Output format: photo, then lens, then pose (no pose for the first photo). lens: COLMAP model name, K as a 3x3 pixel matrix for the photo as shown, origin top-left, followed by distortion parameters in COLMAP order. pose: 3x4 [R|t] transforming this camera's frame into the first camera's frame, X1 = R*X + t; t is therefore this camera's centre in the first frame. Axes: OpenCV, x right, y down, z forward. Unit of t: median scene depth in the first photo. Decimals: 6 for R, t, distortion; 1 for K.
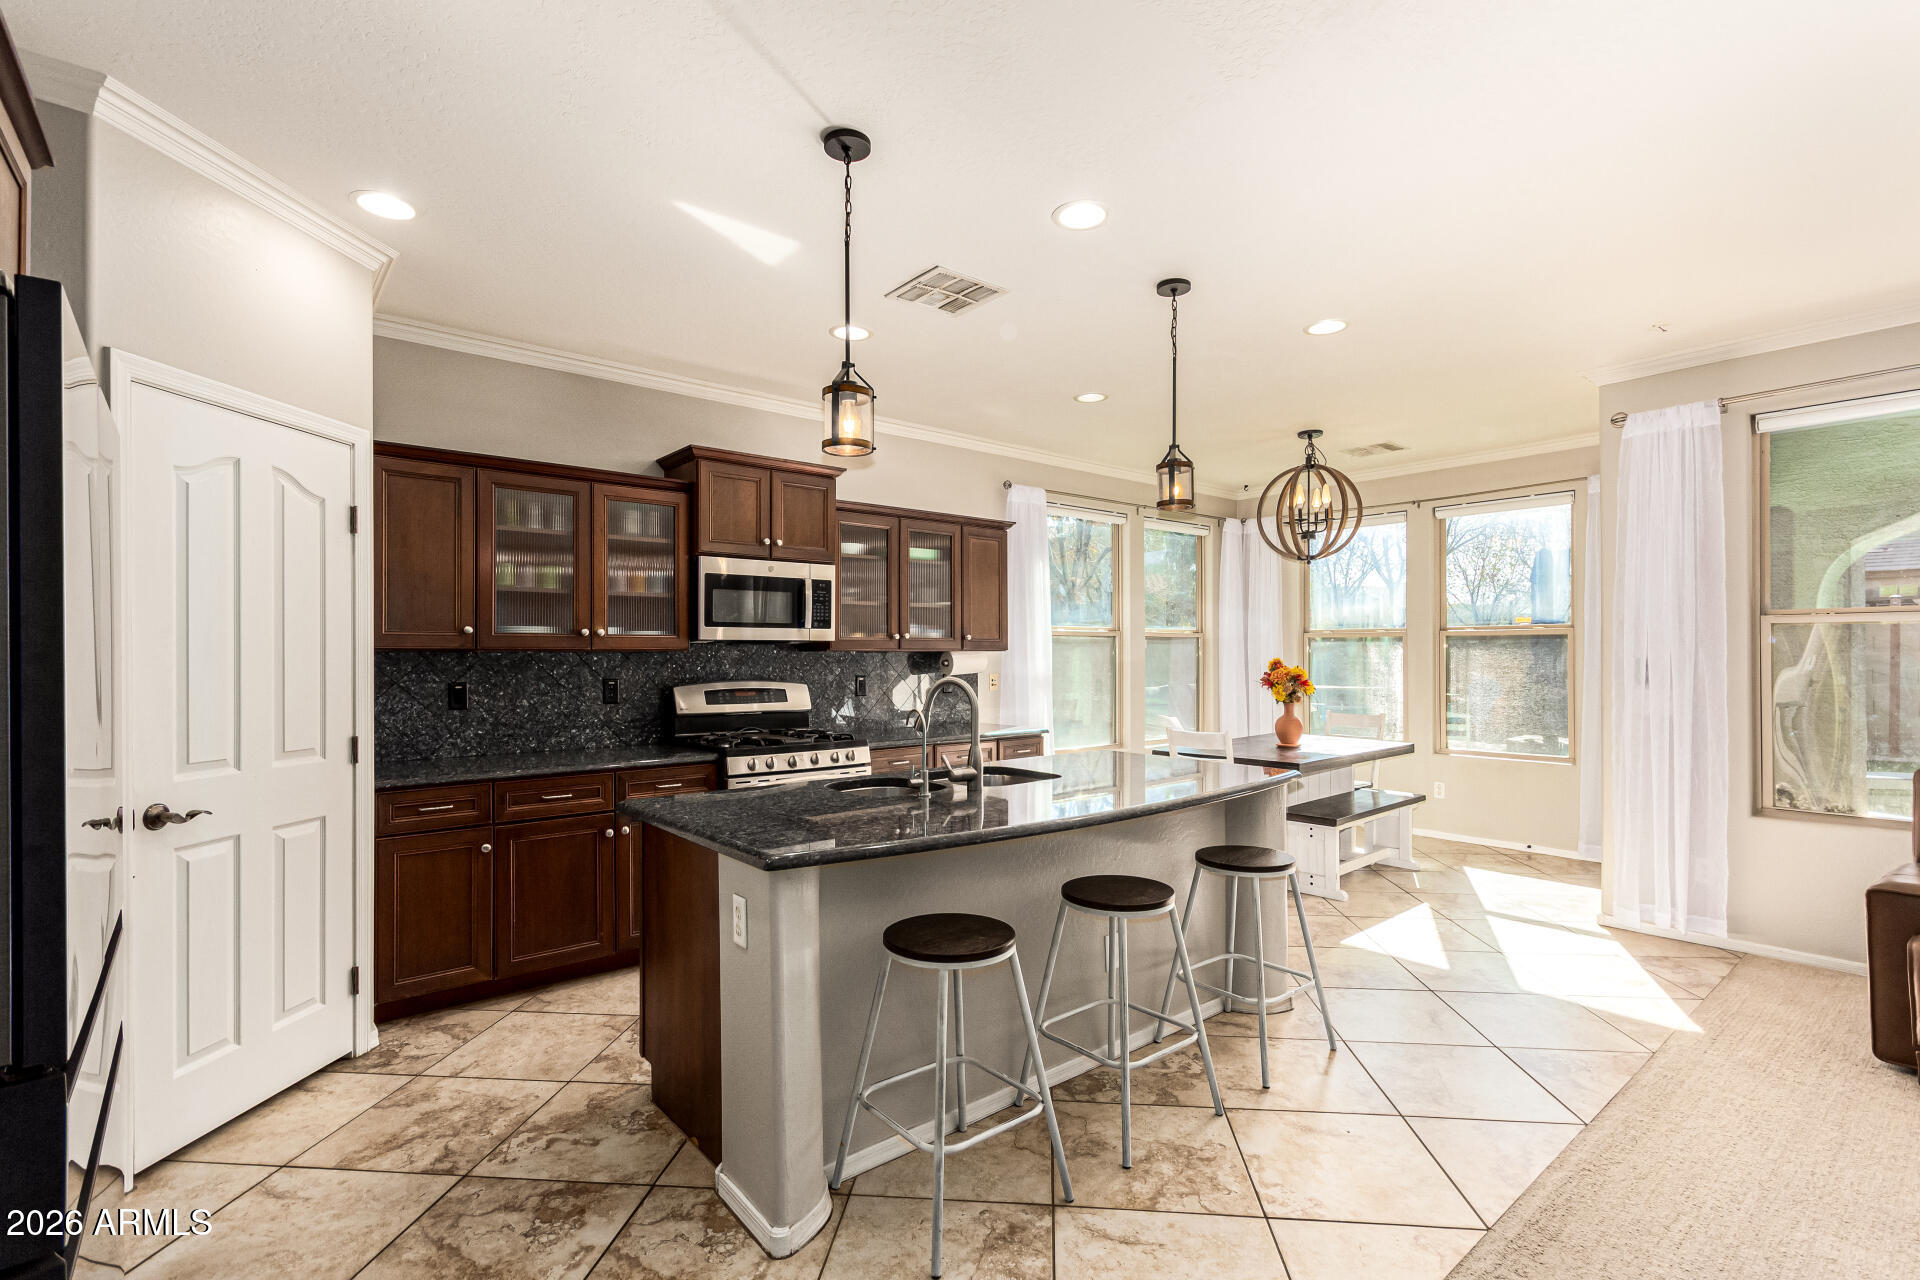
lens RADIAL K [[896.8, 0, 961.3], [0, 896.8, 655.2], [0, 0, 1]] dist [0.001564, 0.000467]
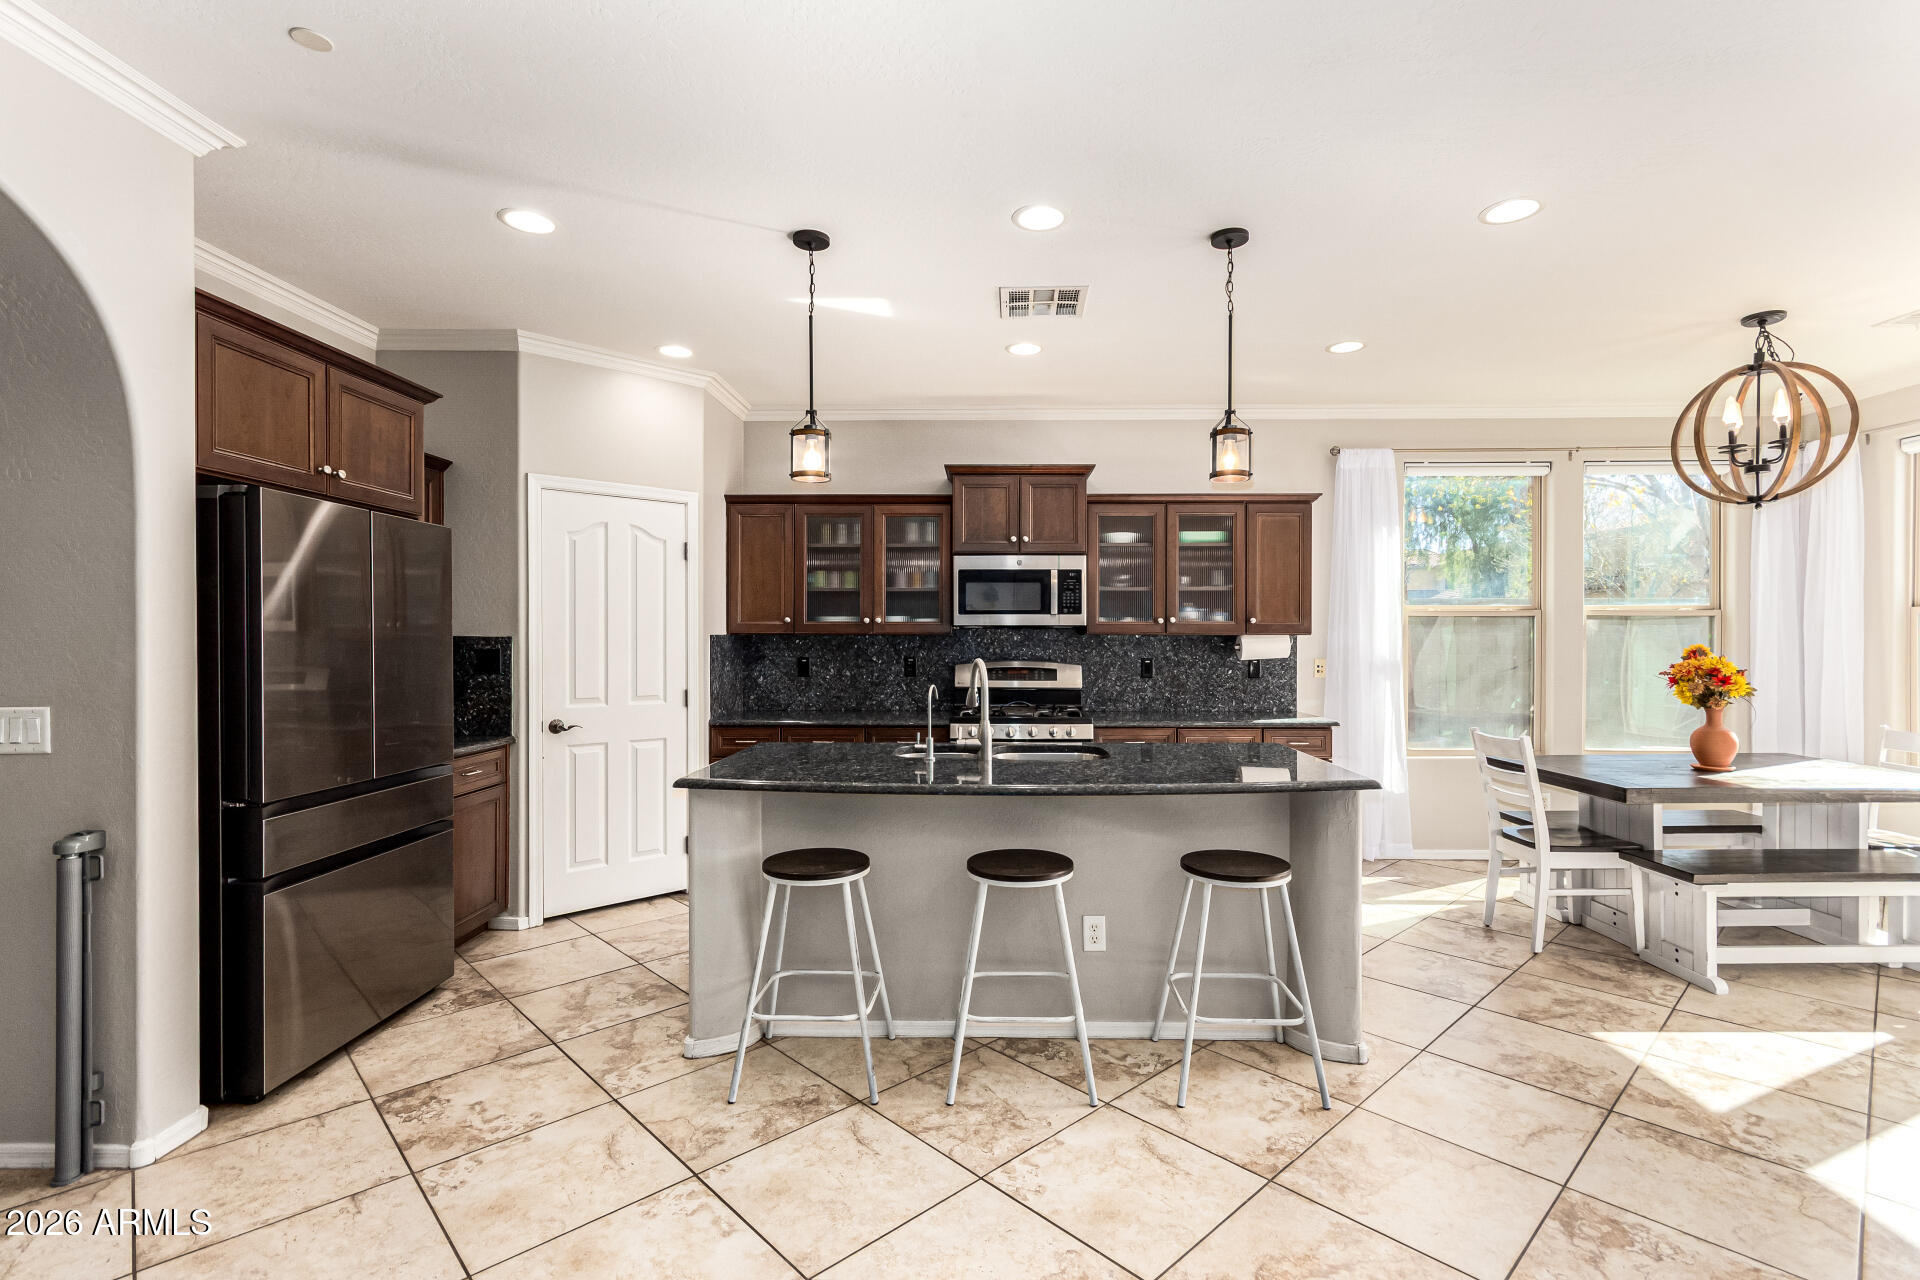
lens RADIAL K [[888.6, 0, 963.3], [0, 888.6, 648.6], [0, 0, 1]] dist [-0.001621, 0.004820]
pose [[0.750653, 0.010961, -0.660606, 0.481348], [-0.003362, 0.999913, 0.012771, -0.001337], [0.660688, -0.007365, 0.750624, 0.103812]]
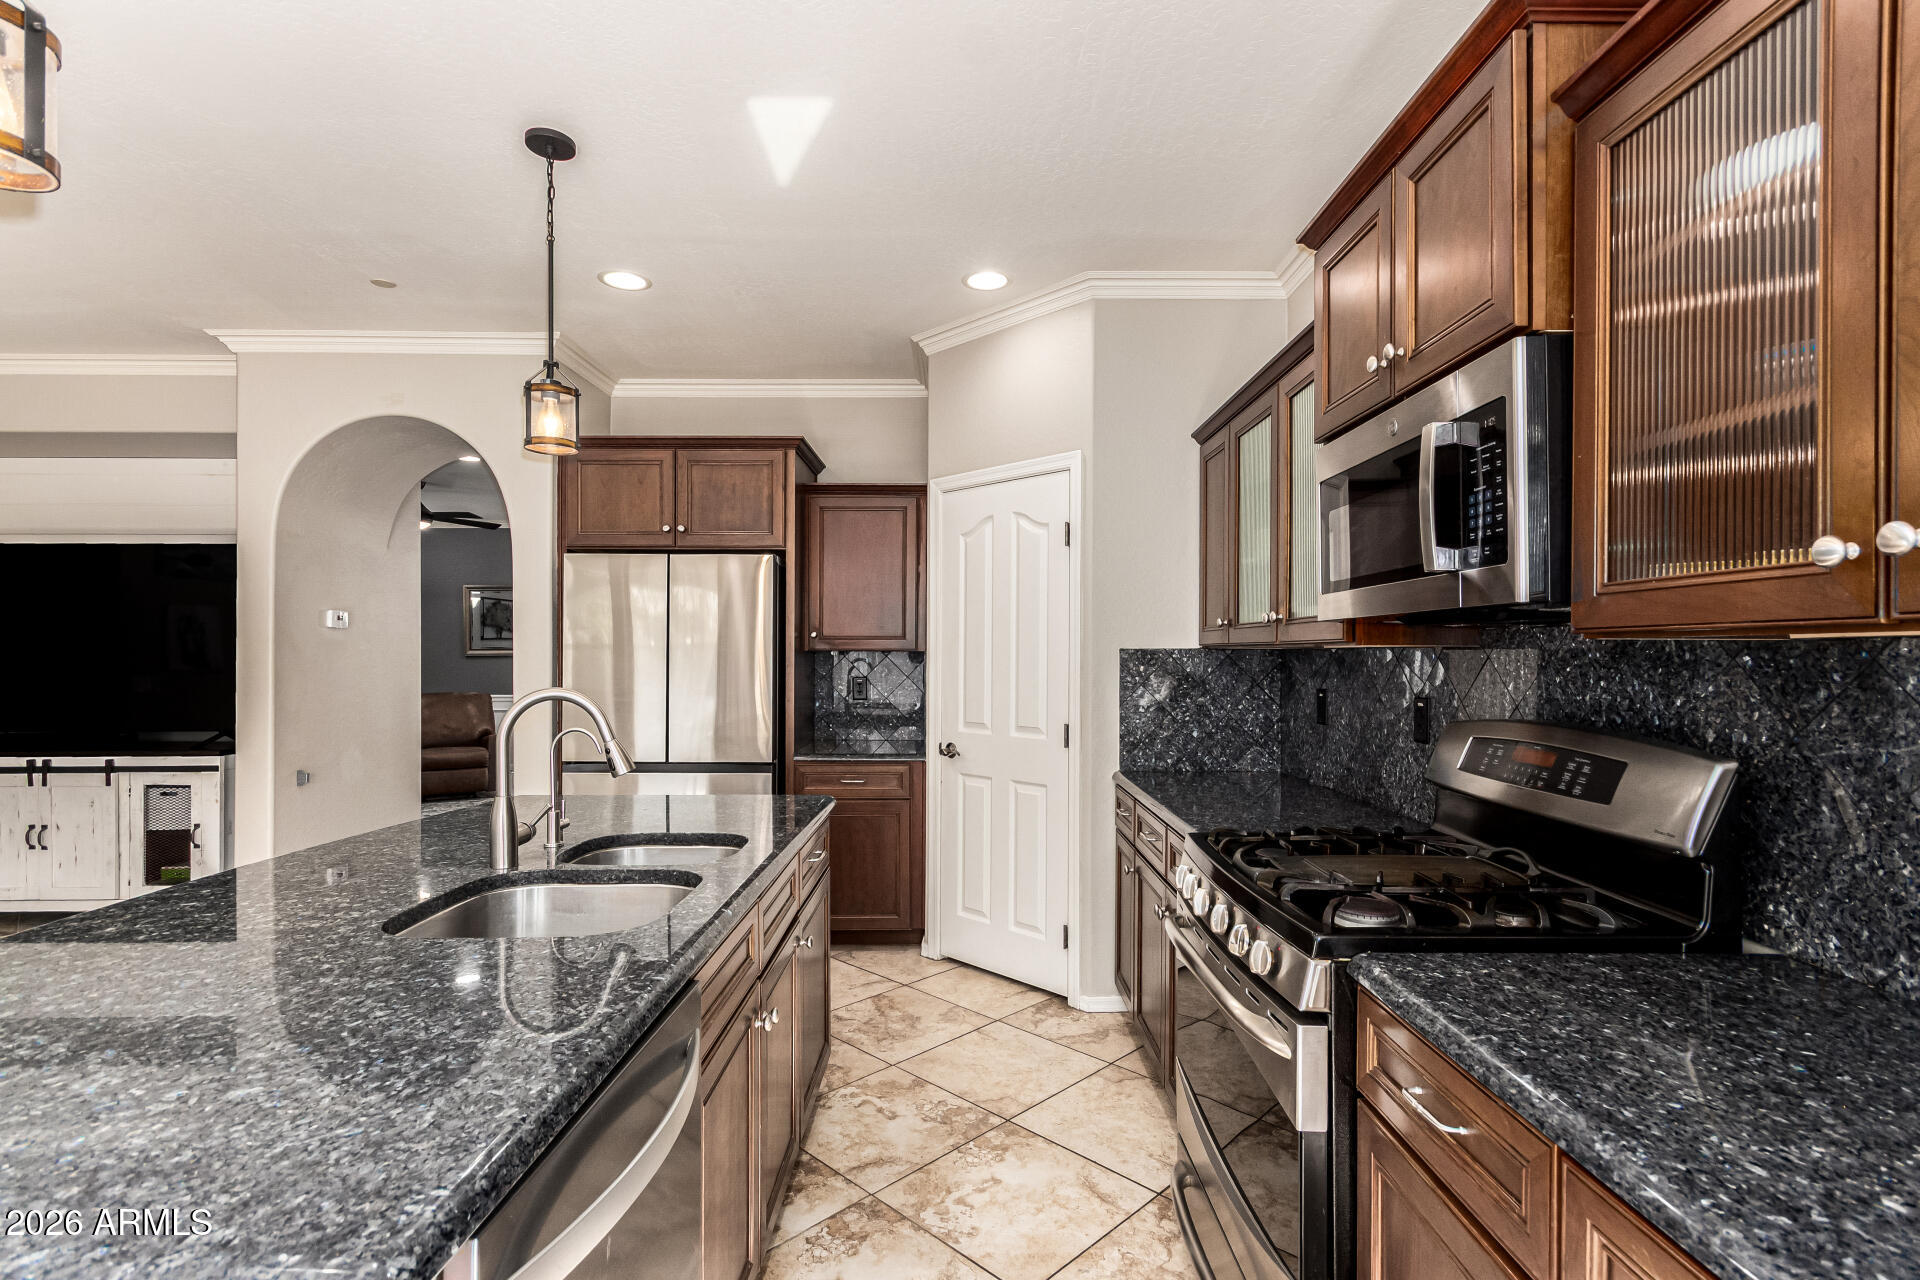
lens RADIAL K [[896.8, 0, 961.3], [0, 896.8, 655.2], [0, 0, 1]] dist [0.001564, 0.000467]
pose [[-0.633529, 0.003091, -0.773713, 0.197979], [-0.000470, 0.999990, 0.004380, -0.000483], [0.773719, 0.003138, -0.633521, 1.092468]]
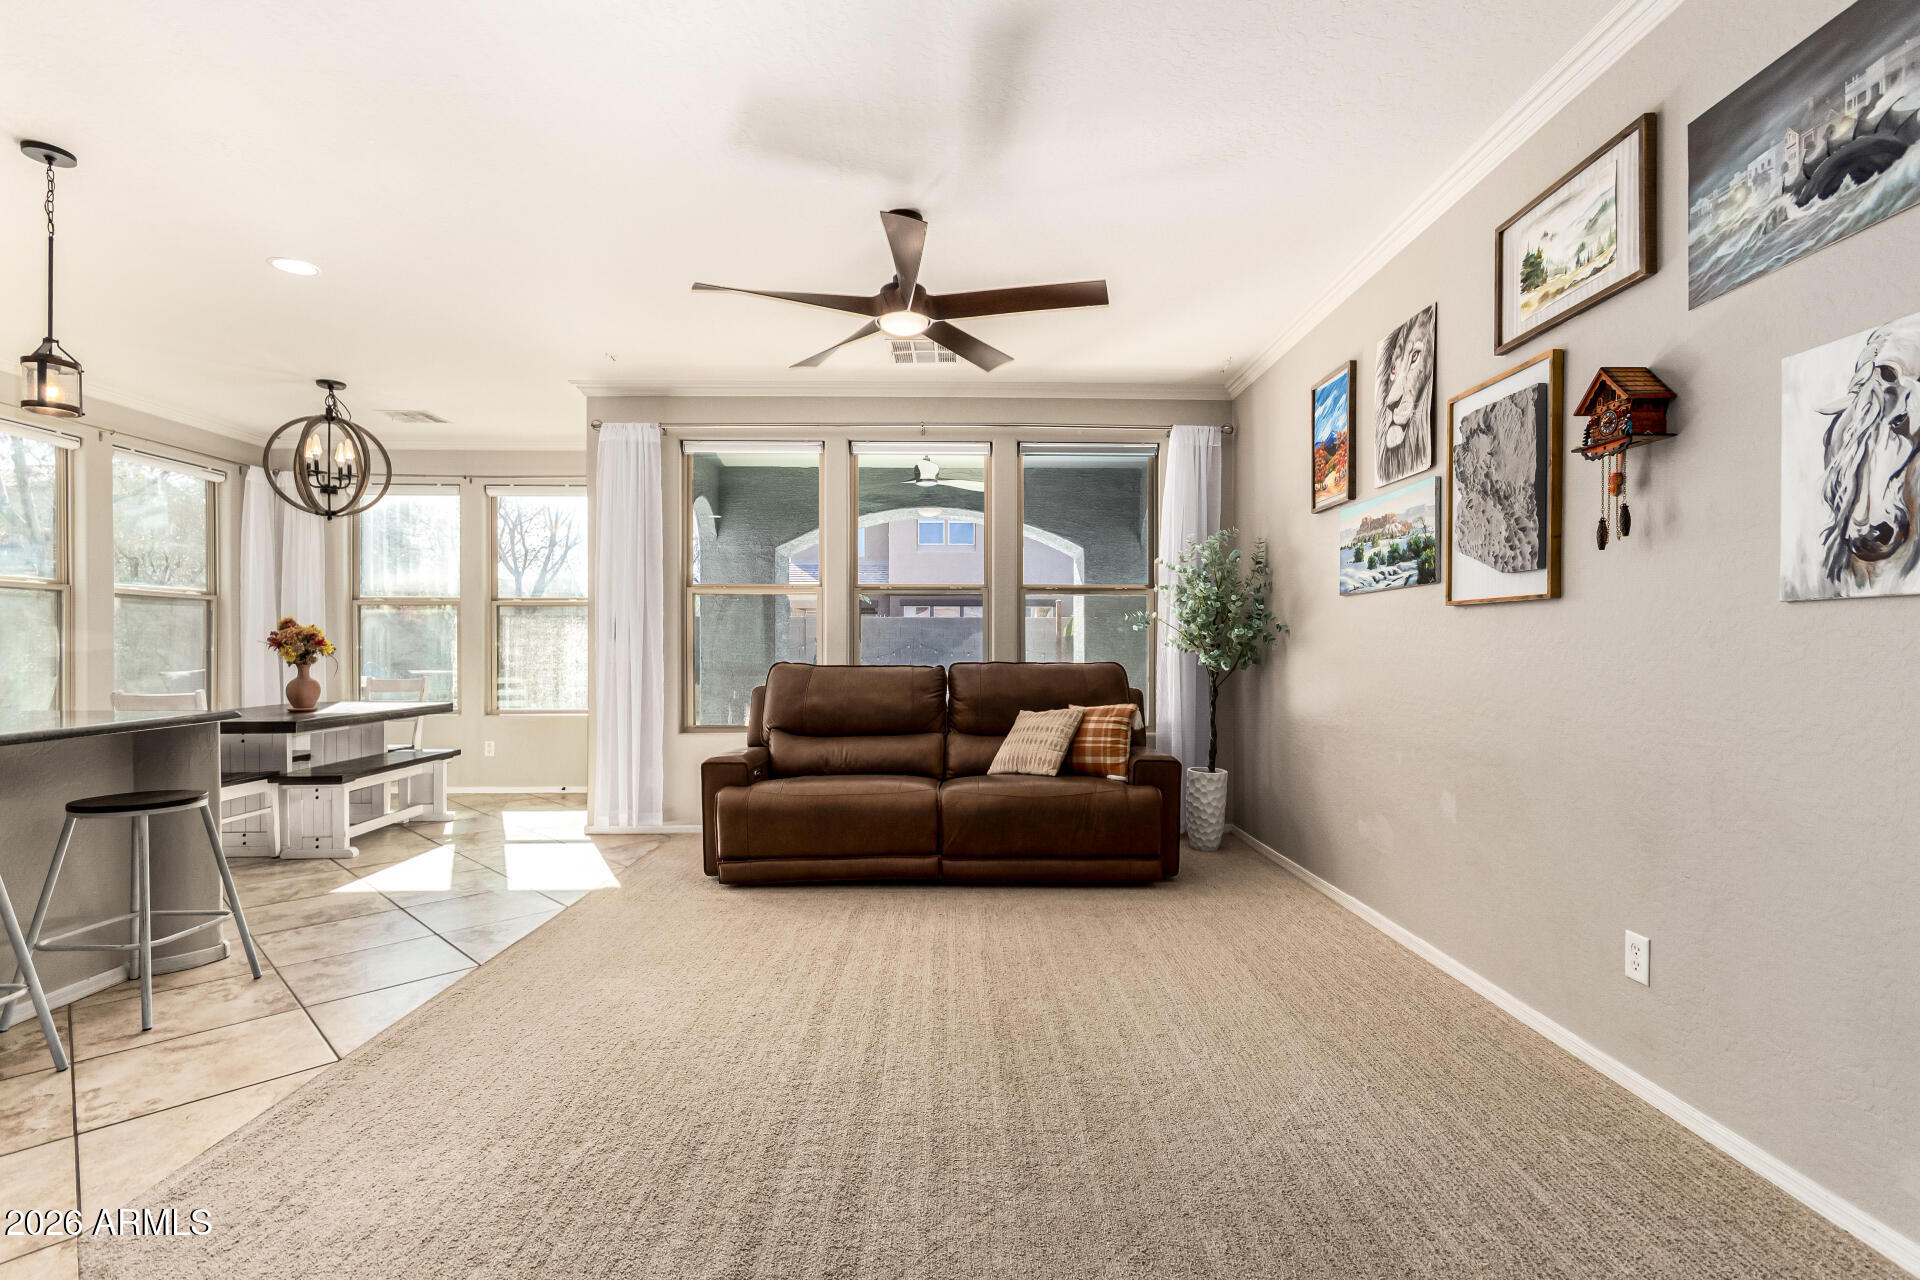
lens RADIAL K [[891.3, 0, 984.4], [0, 891.3, 655.8], [0, 0, 1]] dist [-0.000853, 0.004581]
pose [[0.619205, -0.001203, 0.785229, 0.089638], [-0.002336, 0.999992, 0.003374, 0.049013], [-0.785226, -0.003924, 0.619197, -0.179341]]
